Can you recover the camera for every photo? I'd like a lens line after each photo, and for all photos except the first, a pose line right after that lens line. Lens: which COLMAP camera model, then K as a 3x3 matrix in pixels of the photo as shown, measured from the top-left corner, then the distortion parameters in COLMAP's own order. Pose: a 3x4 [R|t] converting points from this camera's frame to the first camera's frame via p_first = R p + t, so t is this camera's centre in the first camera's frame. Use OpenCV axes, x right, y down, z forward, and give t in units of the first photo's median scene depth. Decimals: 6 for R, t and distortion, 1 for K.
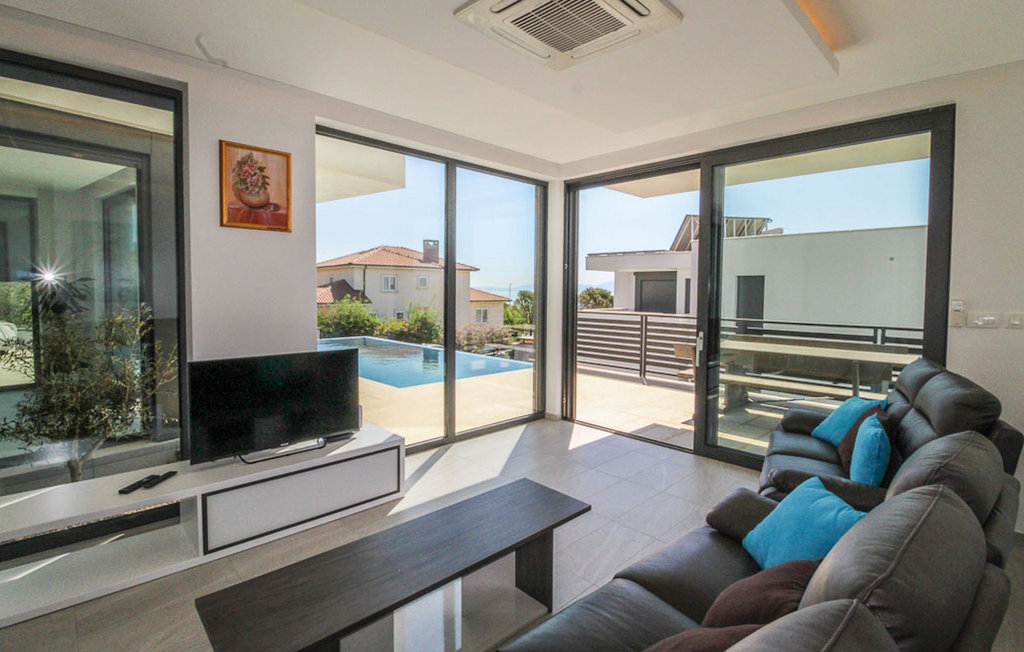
lens RADIAL K [[474.7, 0, 487.0], [0, 474.7, 309.8], [0, 0, 1]] dist [-0.034879, -0.000642]
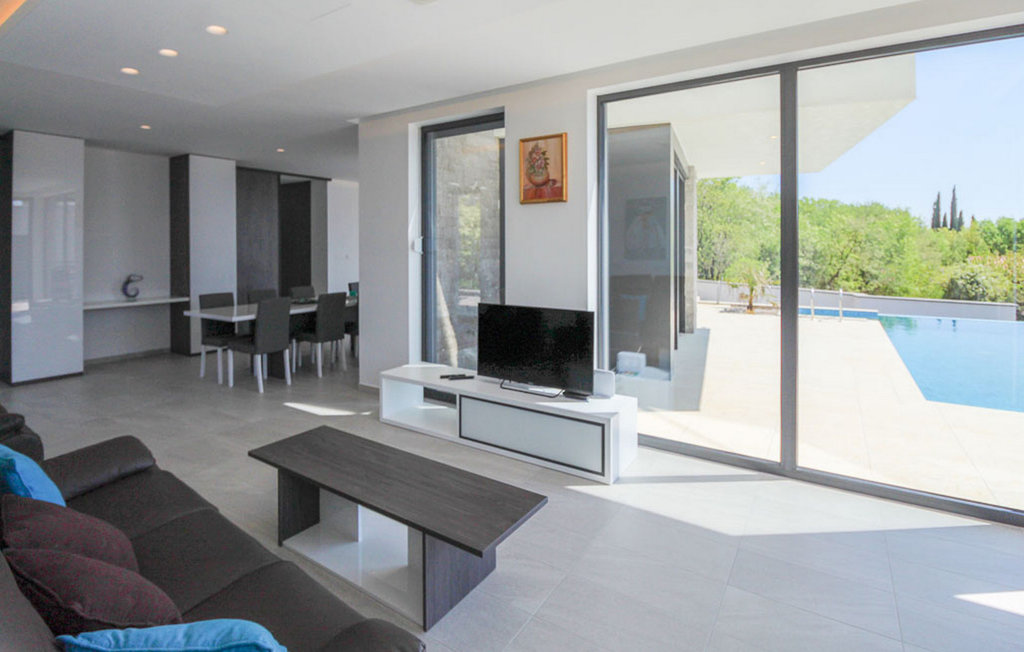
lens RADIAL K [[474.7, 0, 539.7], [0, 474.7, 254.8], [0, 0, 1]] dist [-0.034879, -0.000642]
pose [[0.257945, 0.004876, -0.966147, 0.695649], [-0.035715, 0.999352, -0.004492, -0.030994], [0.965499, 0.035665, 0.257952, 0.677057]]
